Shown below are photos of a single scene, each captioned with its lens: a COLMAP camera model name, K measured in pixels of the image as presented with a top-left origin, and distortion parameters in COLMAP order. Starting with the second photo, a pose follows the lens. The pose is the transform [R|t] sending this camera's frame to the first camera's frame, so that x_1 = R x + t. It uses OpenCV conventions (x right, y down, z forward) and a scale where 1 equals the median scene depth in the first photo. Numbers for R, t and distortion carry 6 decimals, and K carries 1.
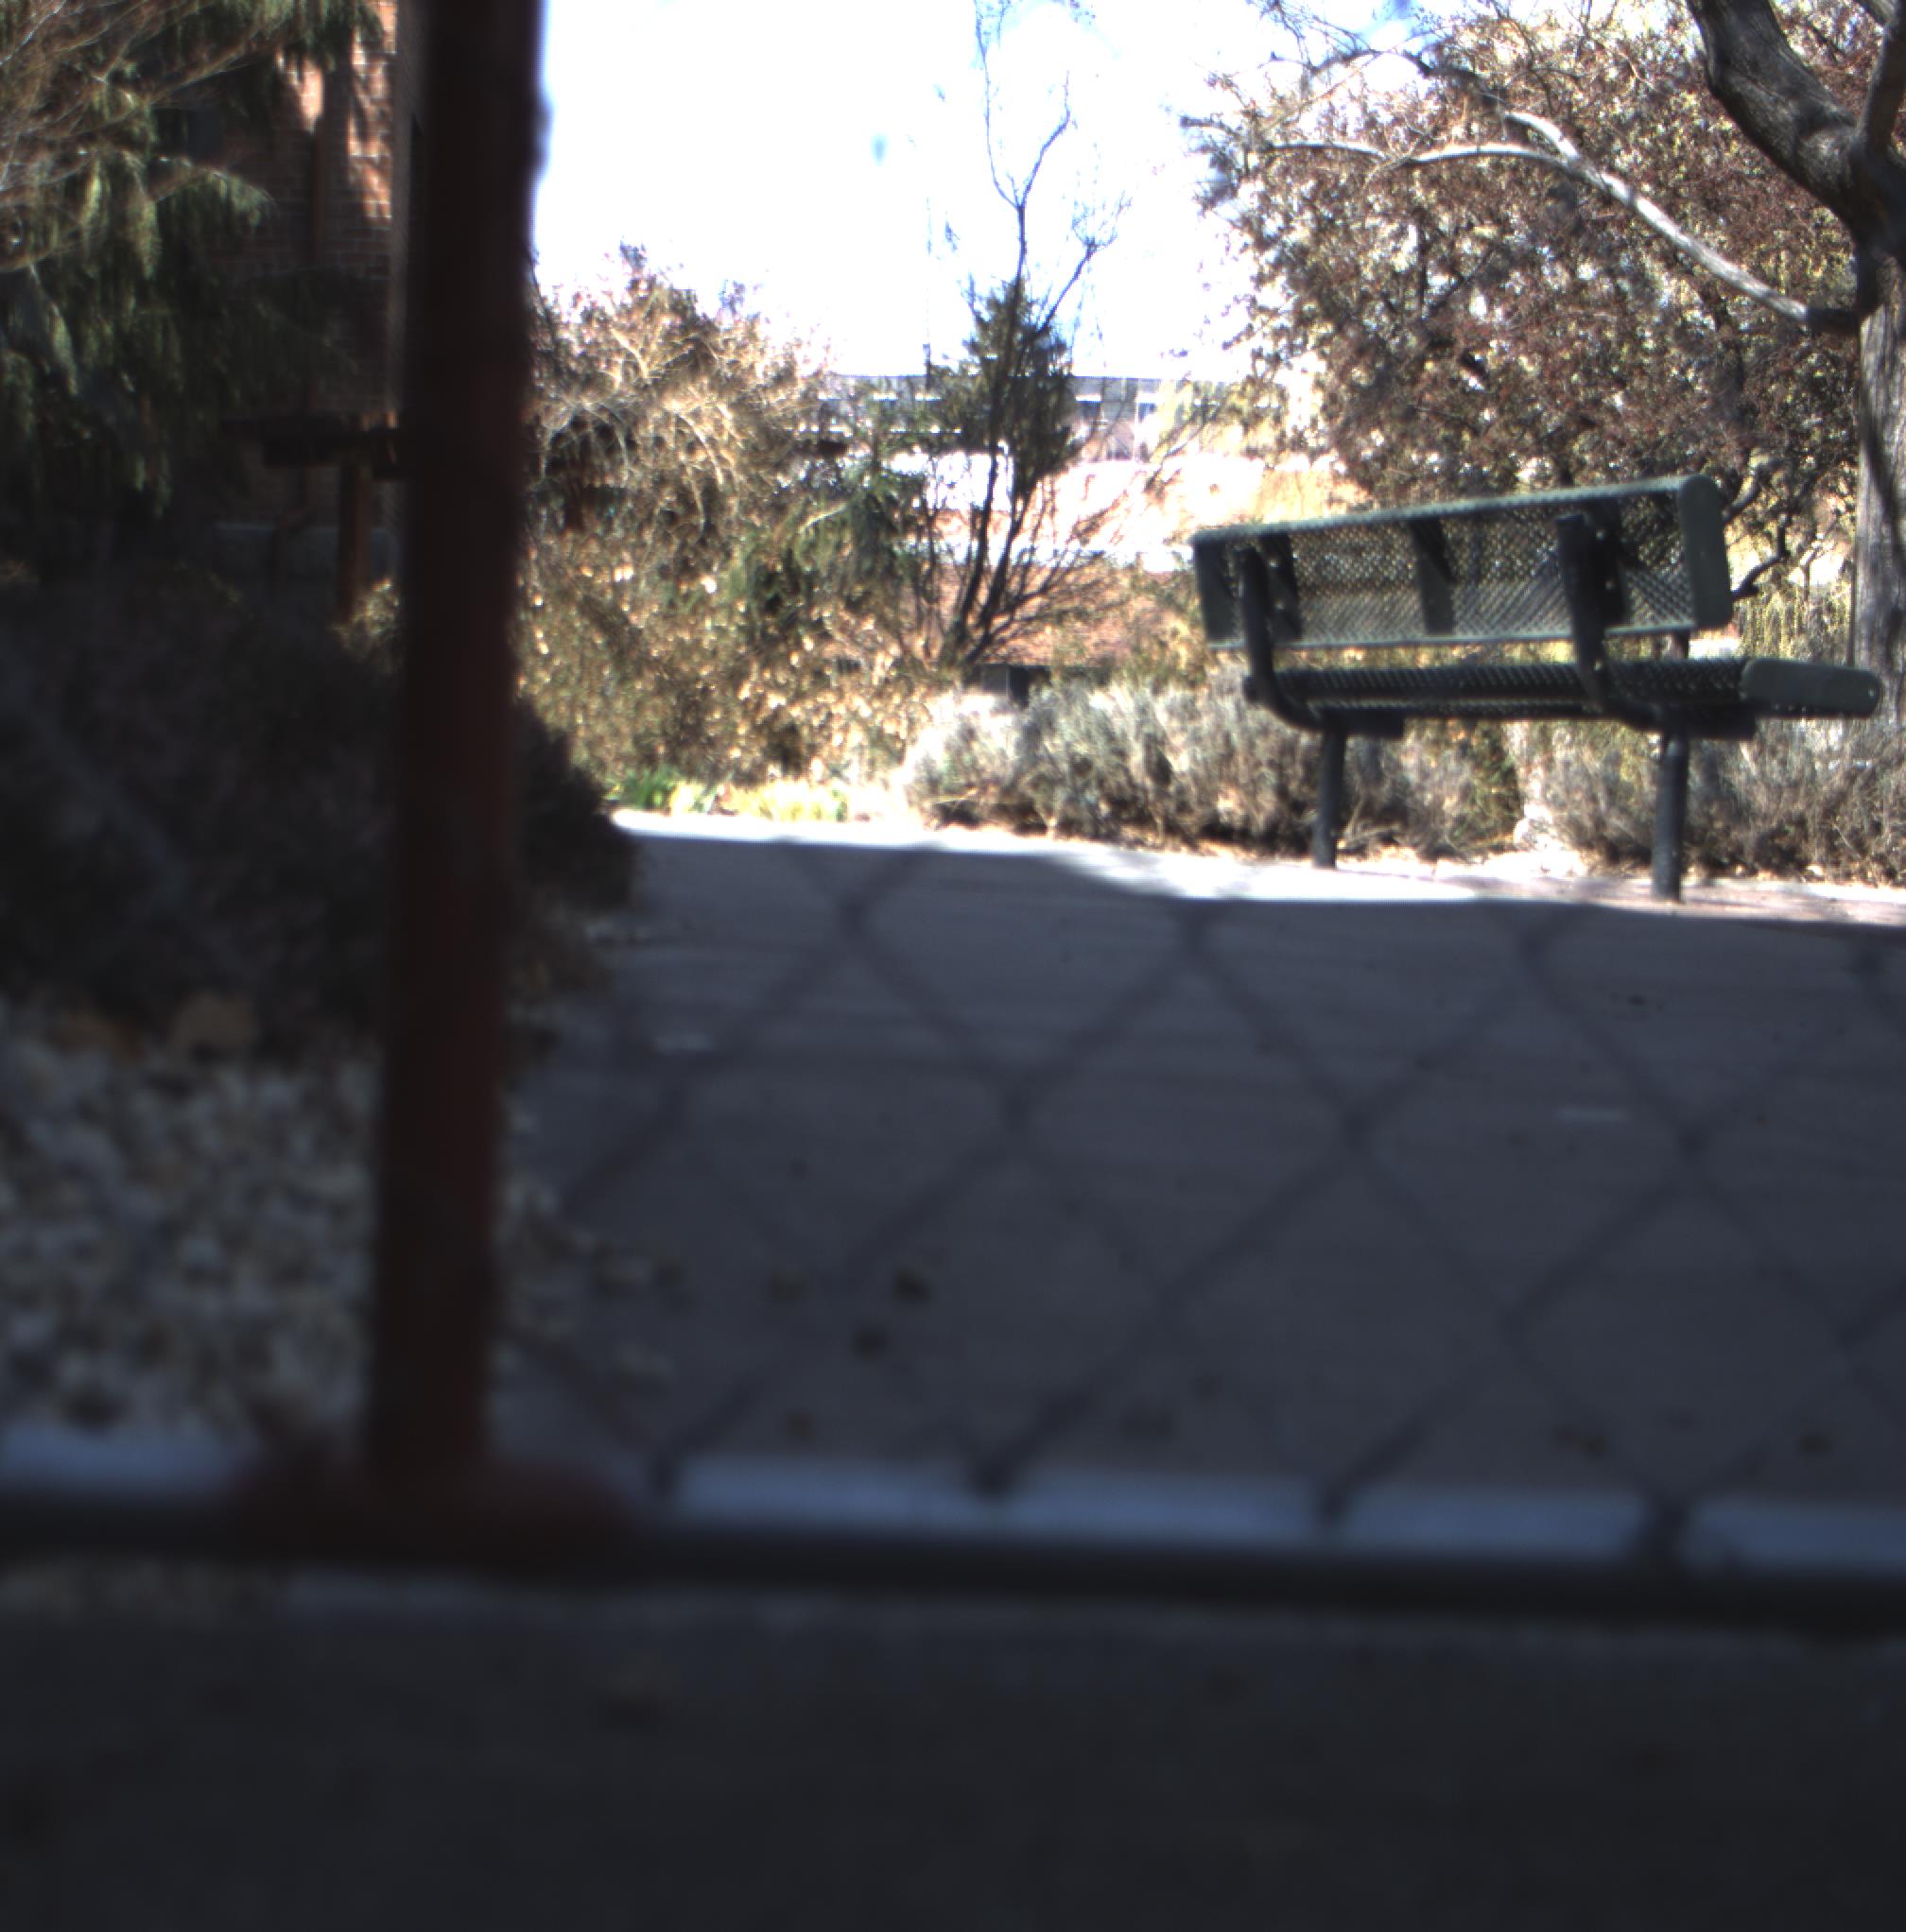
lens RADIAL K [[4364.2, 0, 739.2], [0, 4364.2, 898.4], [0, 0, 1]] dist [-0.164799, 0.981893]
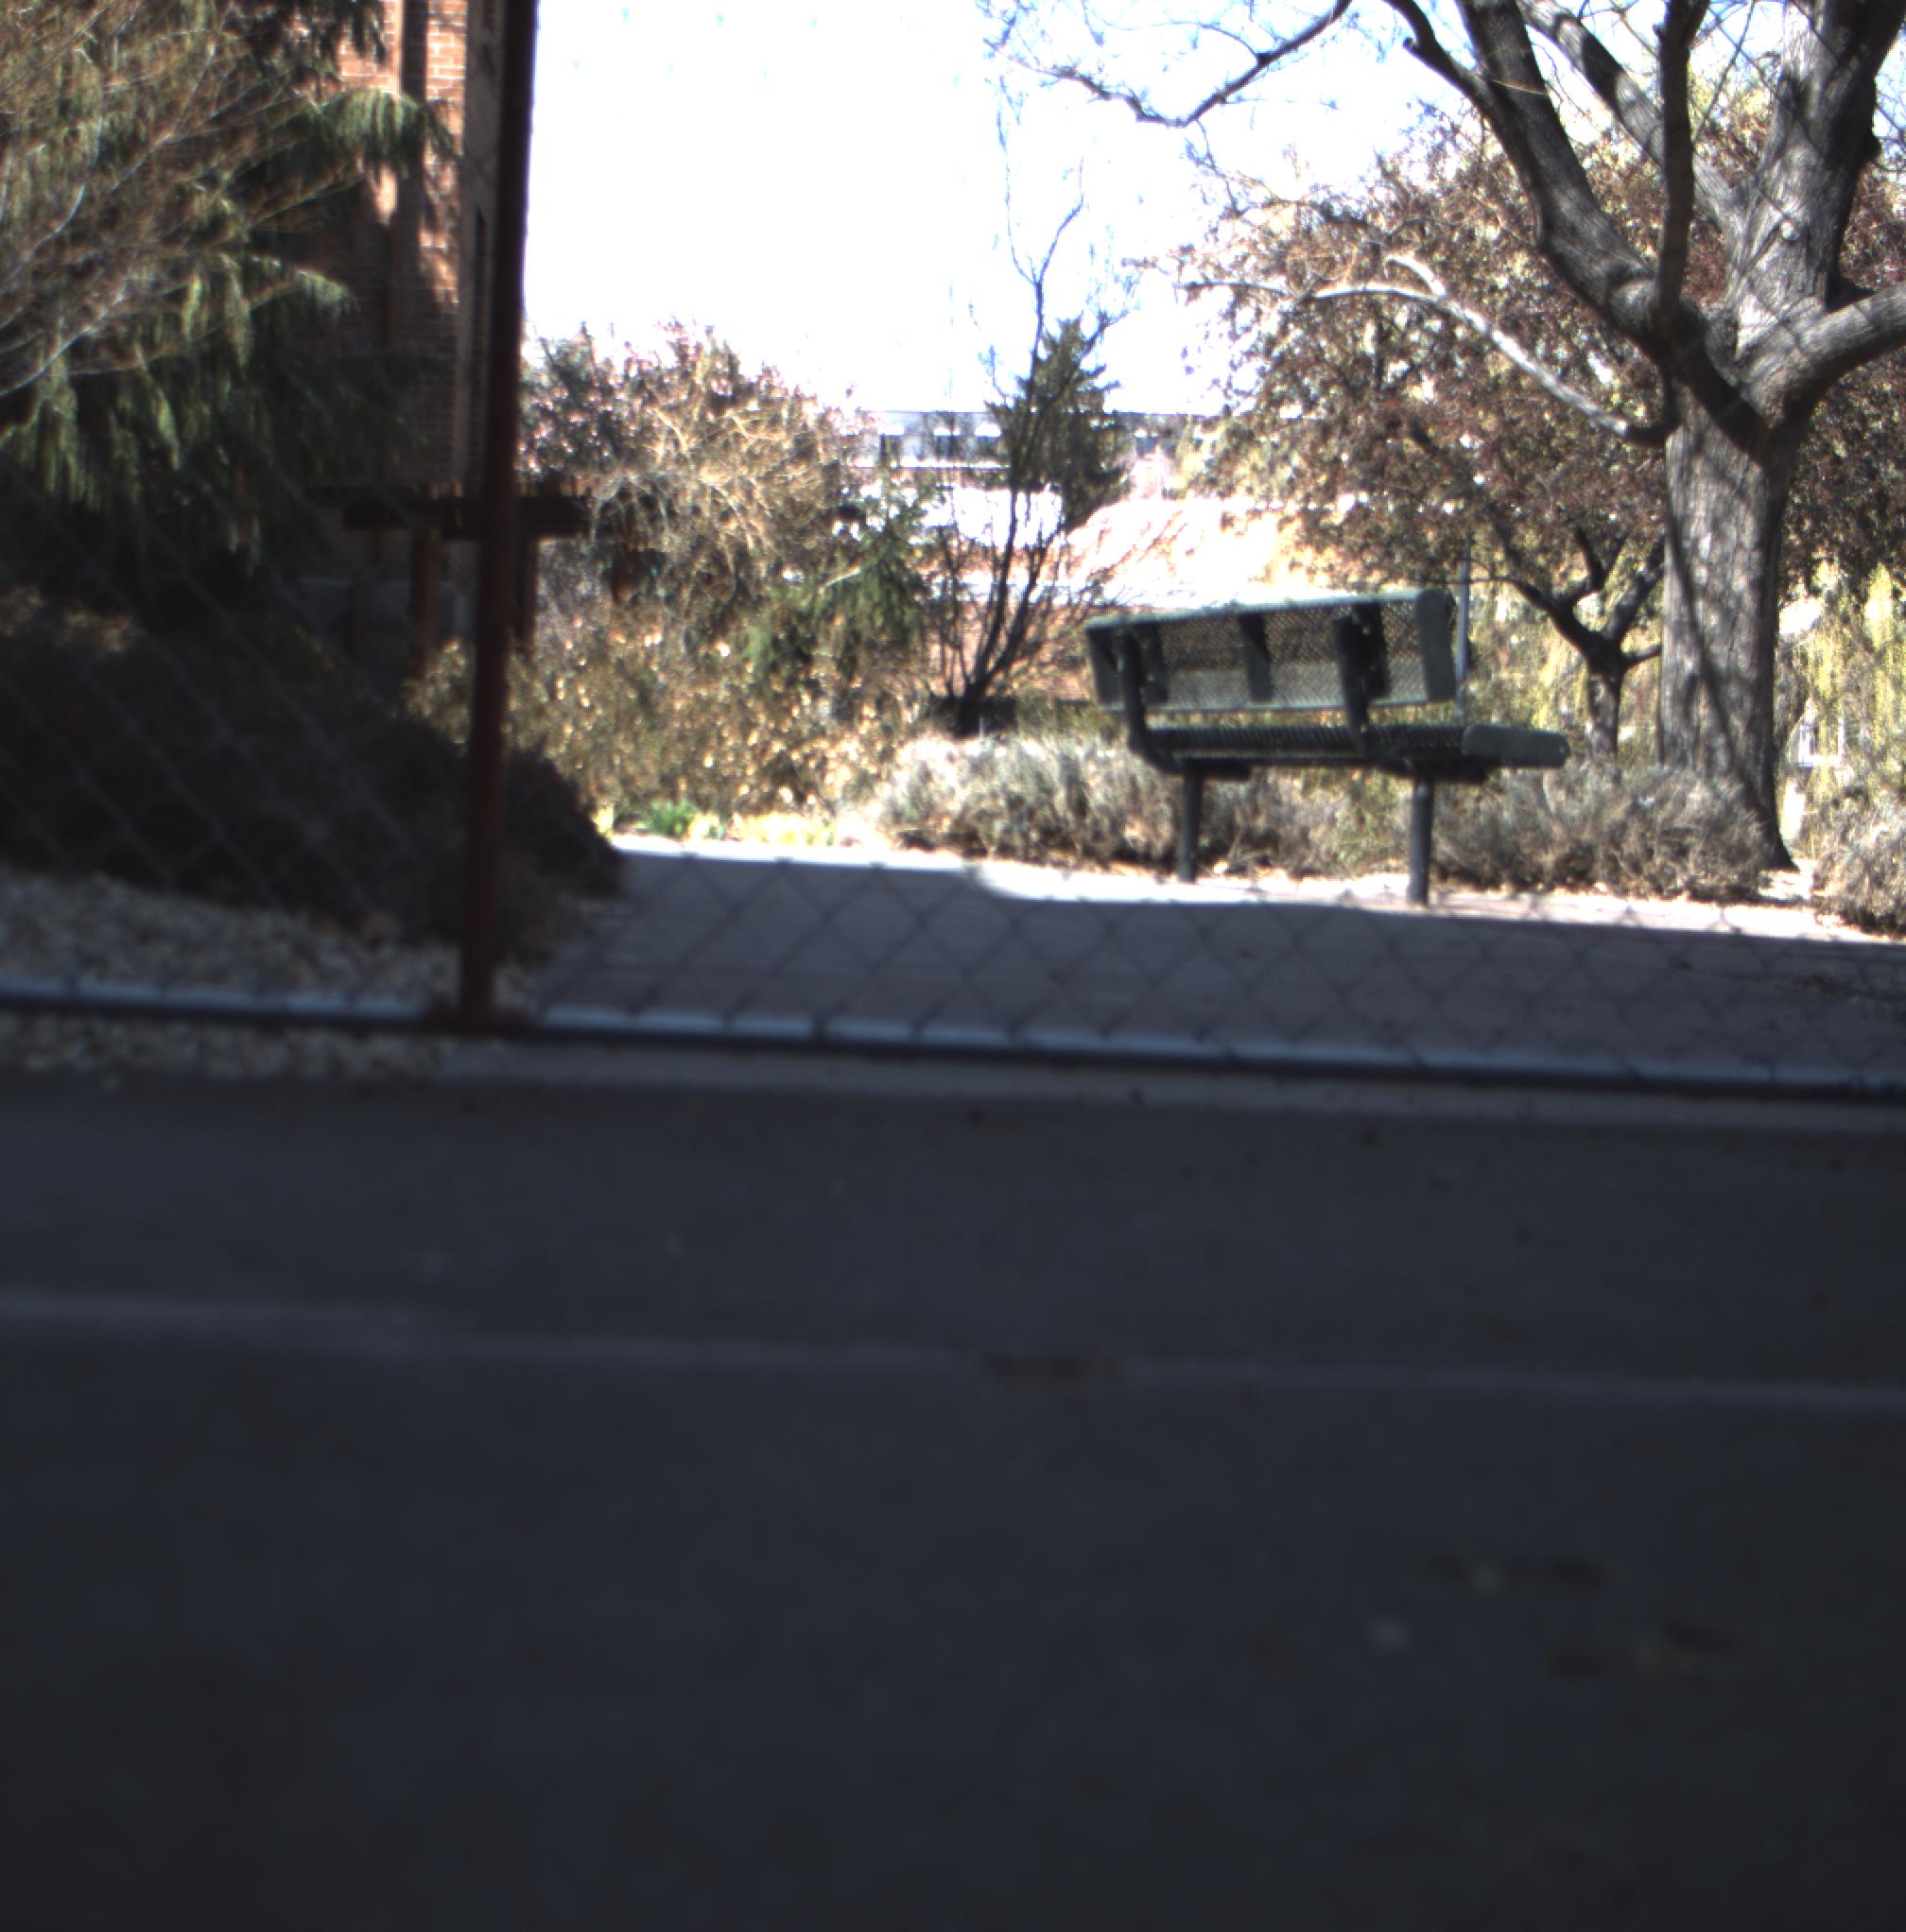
lens RADIAL K [[4364.2, 0, 739.2], [0, 4364.2, 898.4], [0, 0, 1]] dist [-0.164799, 0.981893]
pose [[0.999890, 0.002533, -0.014615, 0.009769], [-0.002637, 0.999971, -0.007143, 0.003236], [0.014597, 0.007181, 0.999868, -0.128025]]
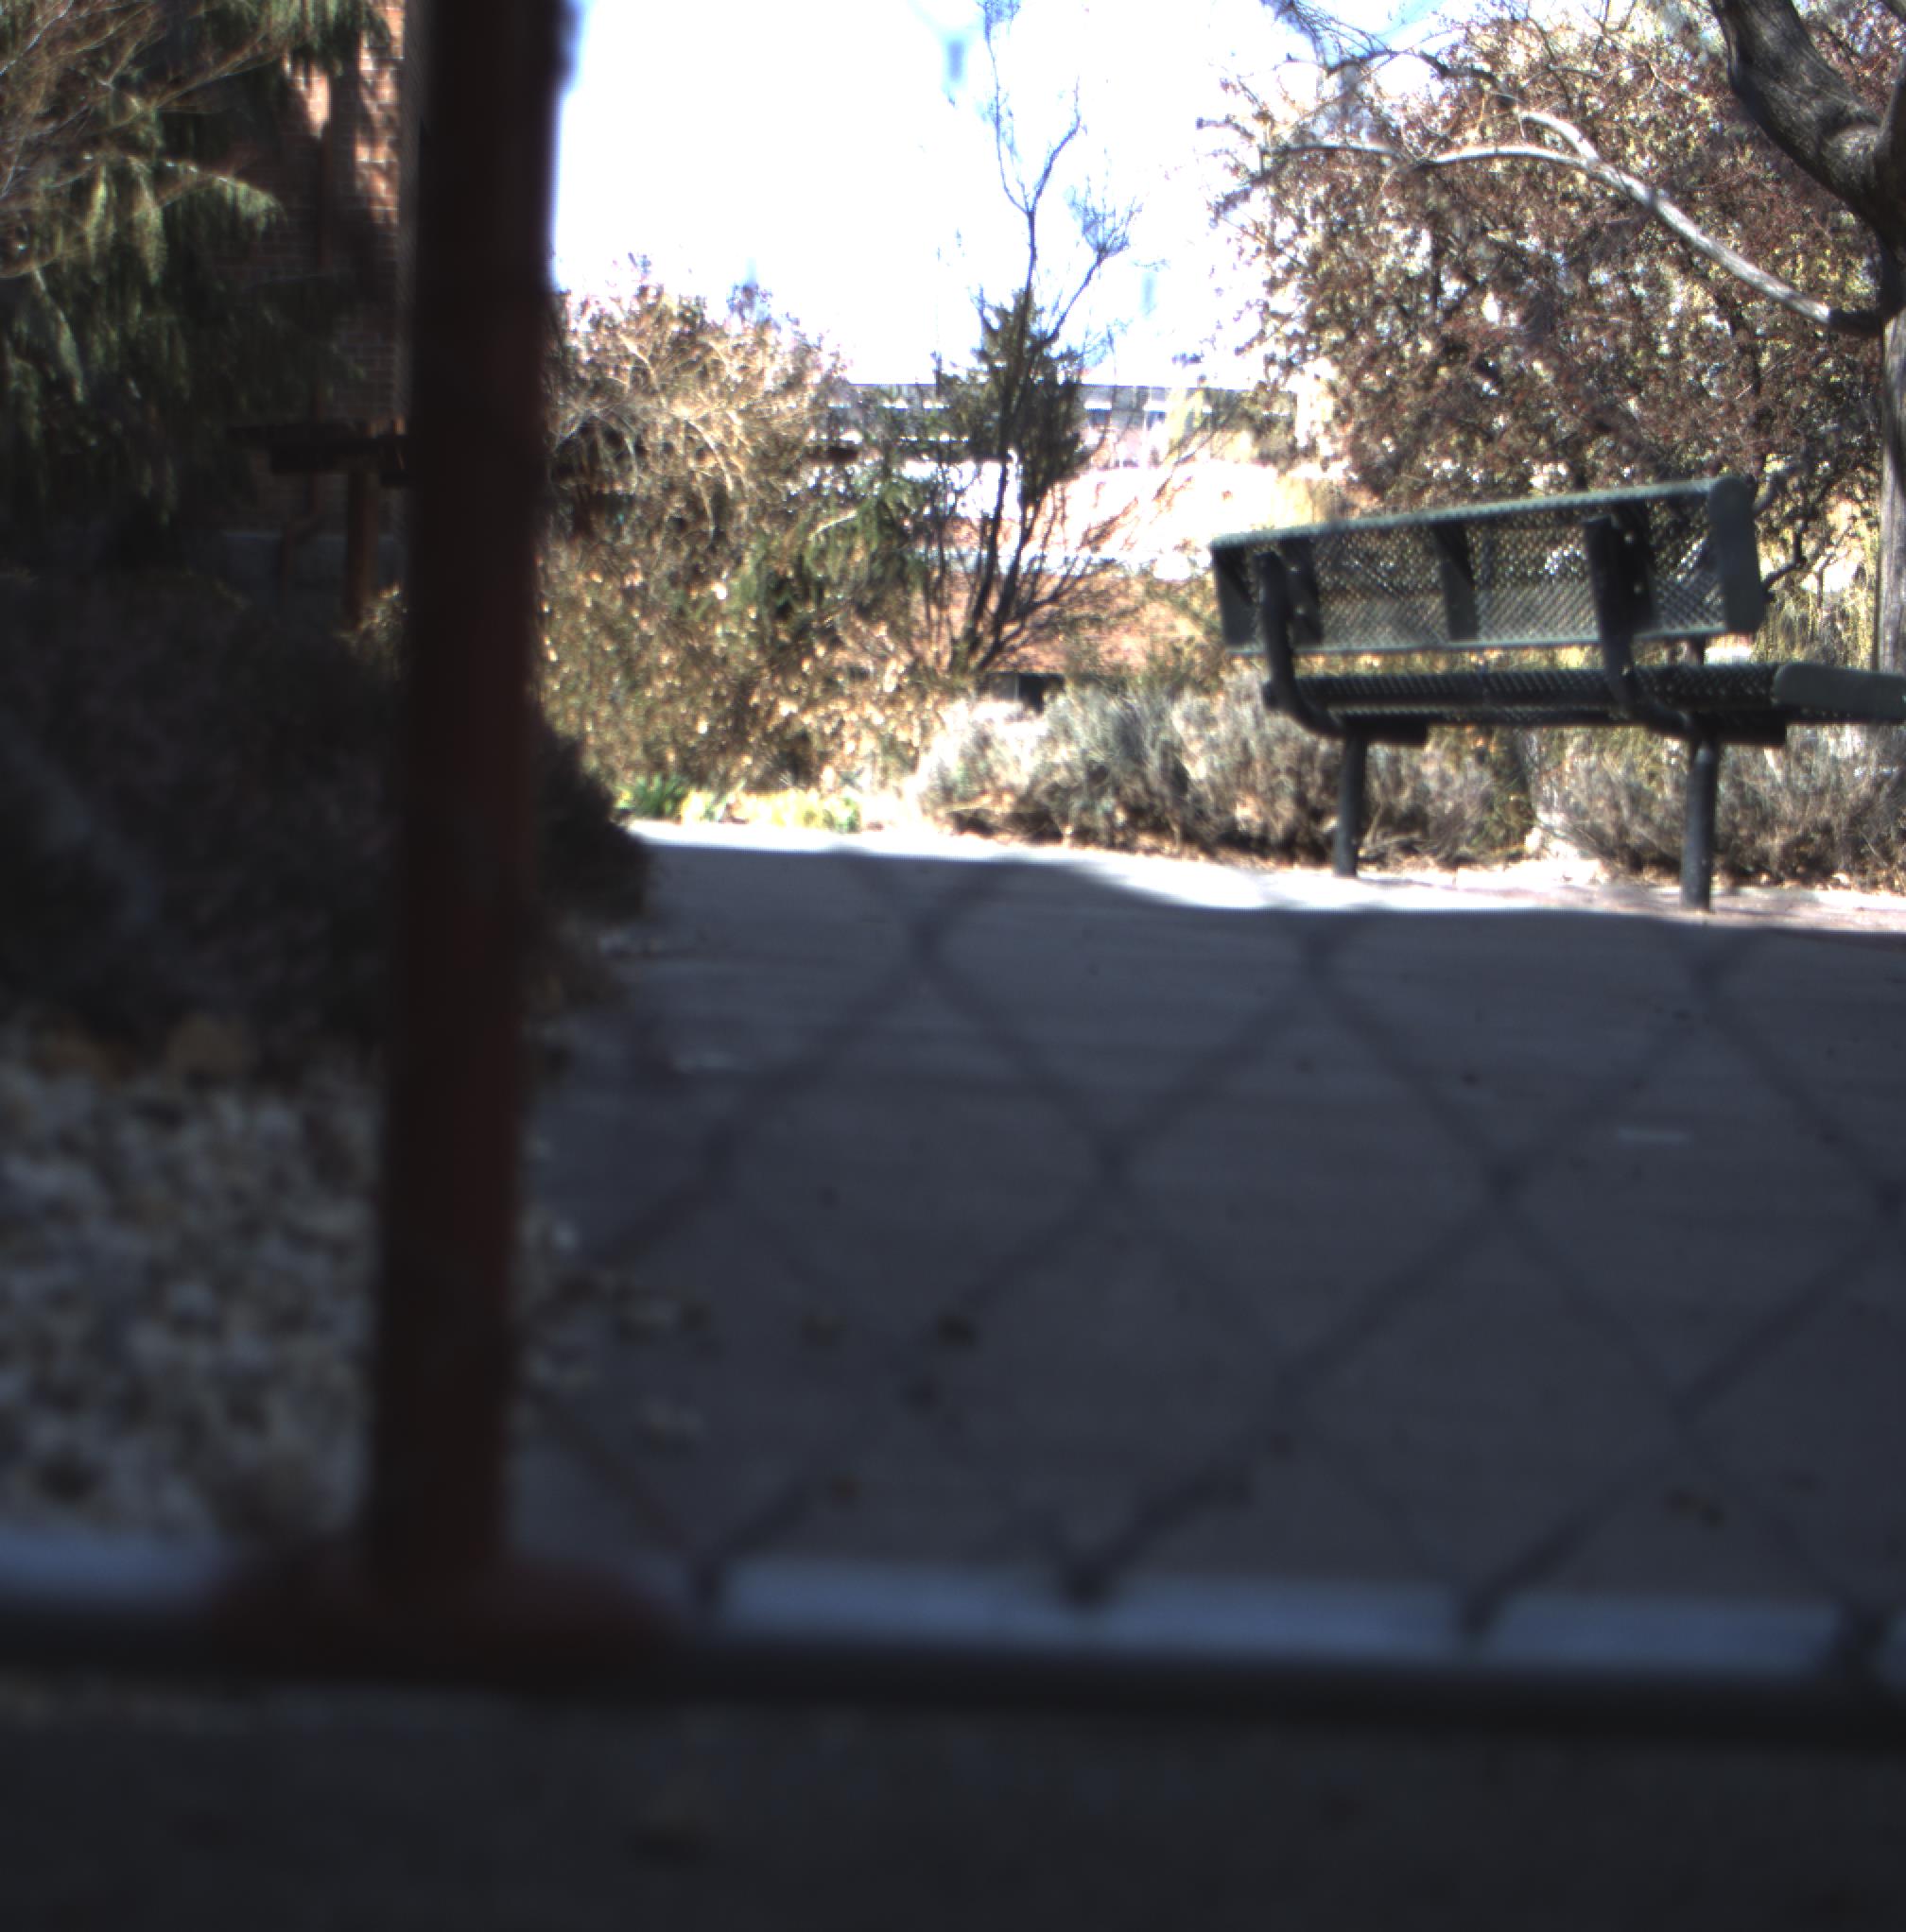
lens RADIAL K [[4364.2, 0, 739.2], [0, 4364.2, 898.4], [0, 0, 1]] dist [-0.164799, 0.981893]
pose [[0.999998, -0.000832, -0.001867, -0.000464], [0.000828, 0.999998, -0.001985, -0.000113], [0.001869, 0.001983, 0.999996, 0.006468]]
